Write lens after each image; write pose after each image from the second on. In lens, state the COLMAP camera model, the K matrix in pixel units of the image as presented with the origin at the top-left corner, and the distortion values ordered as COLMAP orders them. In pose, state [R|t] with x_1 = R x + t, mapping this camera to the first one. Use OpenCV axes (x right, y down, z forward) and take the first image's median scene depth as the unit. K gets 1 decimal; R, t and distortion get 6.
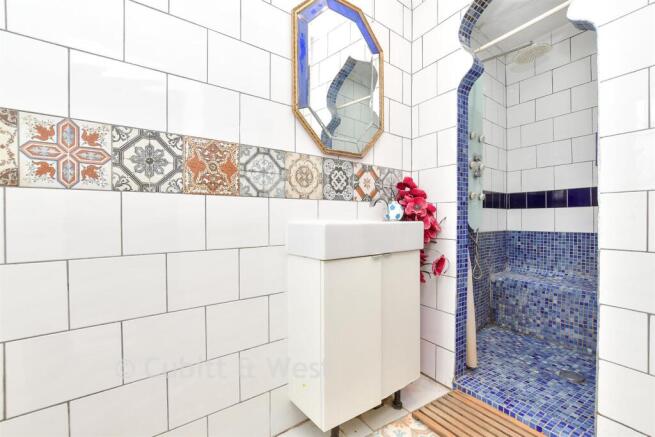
lens RADIAL K [[288.0, 0, 327.5], [0, 288.0, 218.5], [0, 0, 1]] dist [-0.017808, 0.001272]
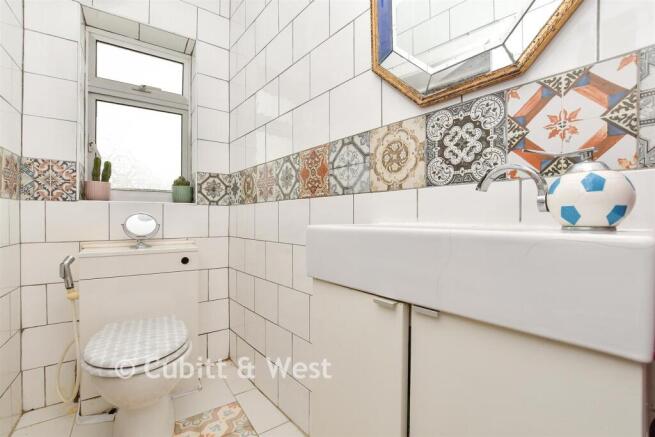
lens RADIAL K [[288.0, 0, 327.5], [0, 288.0, 218.5], [0, 0, 1]] dist [-0.017808, 0.001272]
pose [[0.042405, 0.004852, -0.999089, 0.509939], [-0.000774, 0.999988, 0.004824, -0.004336], [0.999100, 0.000569, 0.042408, 0.715651]]
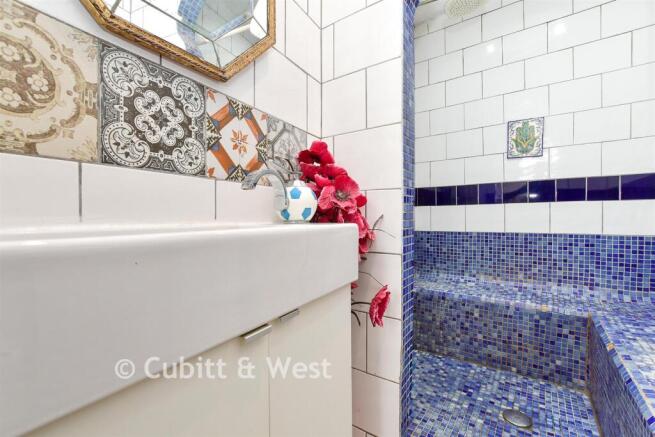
lens RADIAL K [[288.0, 0, 327.5], [0, 288.0, 218.5], [0, 0, 1]] dist [-0.017808, 0.001272]
pose [[0.925702, -0.005179, 0.378217, 0.096571], [0.004057, 0.999985, 0.003763, -0.000257], [-0.378231, -0.001949, 0.925709, 0.539452]]
